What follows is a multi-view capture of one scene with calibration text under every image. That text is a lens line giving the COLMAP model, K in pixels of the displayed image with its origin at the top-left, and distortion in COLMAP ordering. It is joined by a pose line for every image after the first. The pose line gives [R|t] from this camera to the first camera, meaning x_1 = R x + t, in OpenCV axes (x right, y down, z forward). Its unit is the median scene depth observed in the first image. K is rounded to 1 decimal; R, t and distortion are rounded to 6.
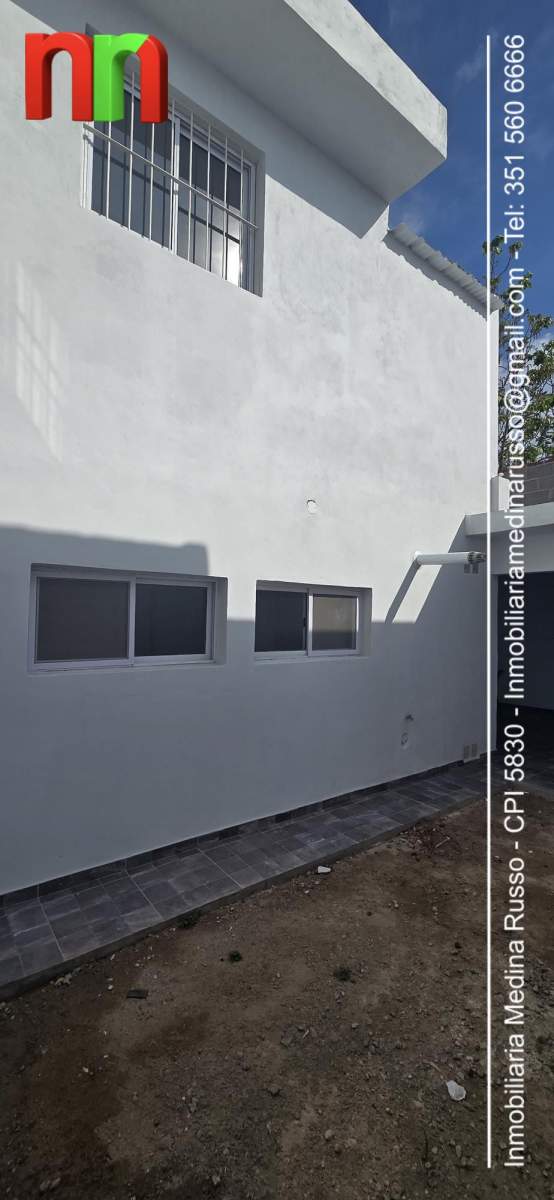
lens RADIAL K [[487.3, 0, 278.6], [0, 487.3, 606.2], [0, 0, 1]] dist [-0.007259, 0.000625]
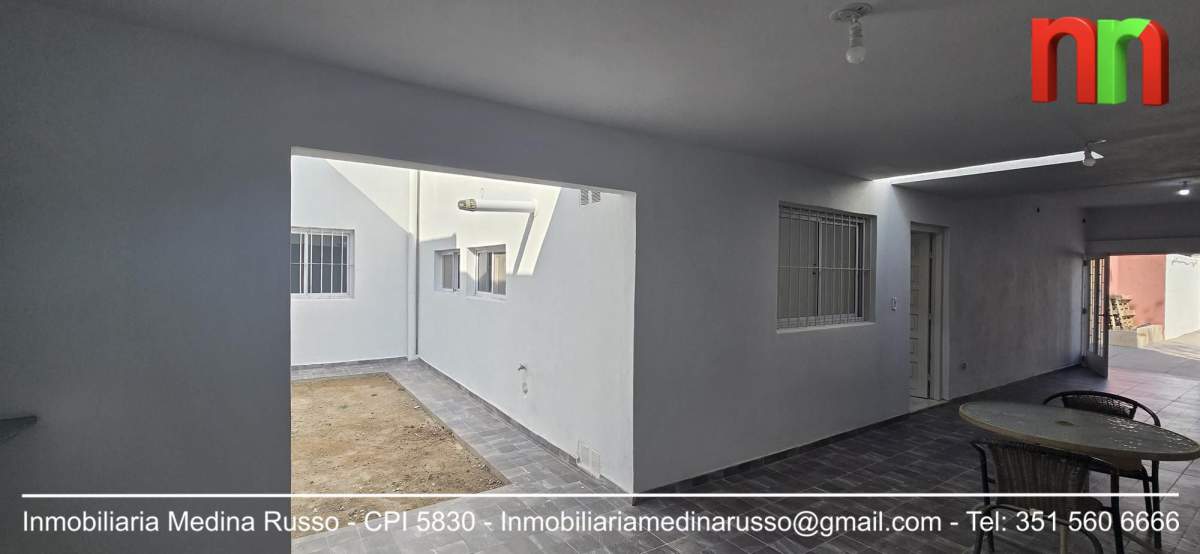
lens RADIAL K [[487.3, 0, 604.1], [0, 487.3, 277.9], [0, 0, 1]] dist [-0.007259, 0.000625]
pose [[-0.055784, 0.005489, -0.998428, 1.632987], [0.003772, 0.999979, 0.005287, 0.044080], [0.998436, -0.003471, -0.055804, 1.573078]]
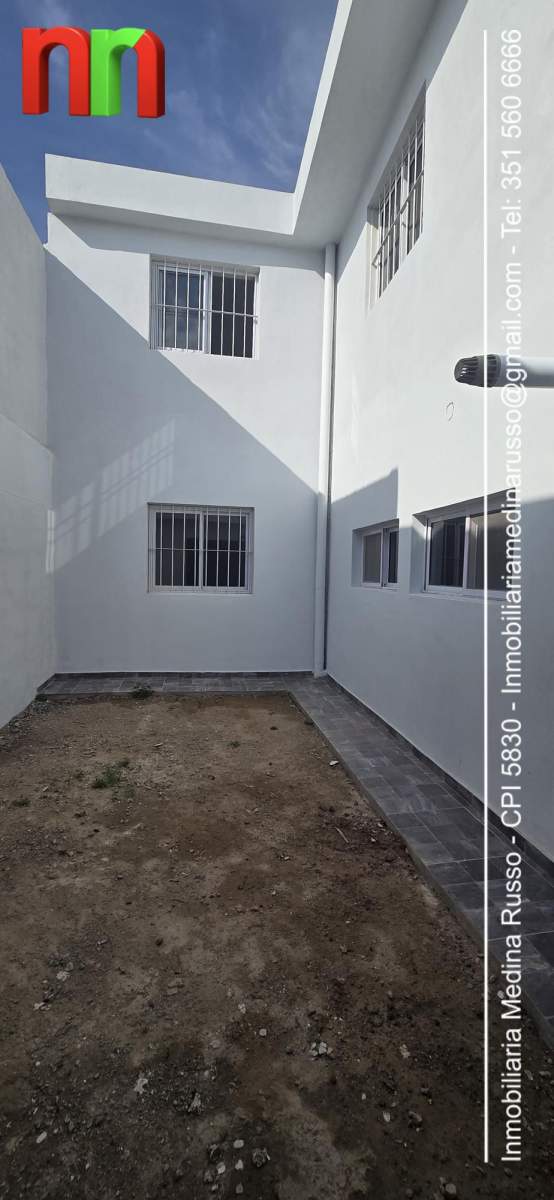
lens RADIAL K [[487.3, 0, 271.4], [0, 487.3, 599.4], [0, 0, 1]] dist [-0.007259, 0.000625]
pose [[-0.483997, 0.032852, -0.874453, 1.025582], [-0.007534, 0.999102, 0.041705, 0.087941], [0.875037, 0.026773, -0.483314, 1.241641]]
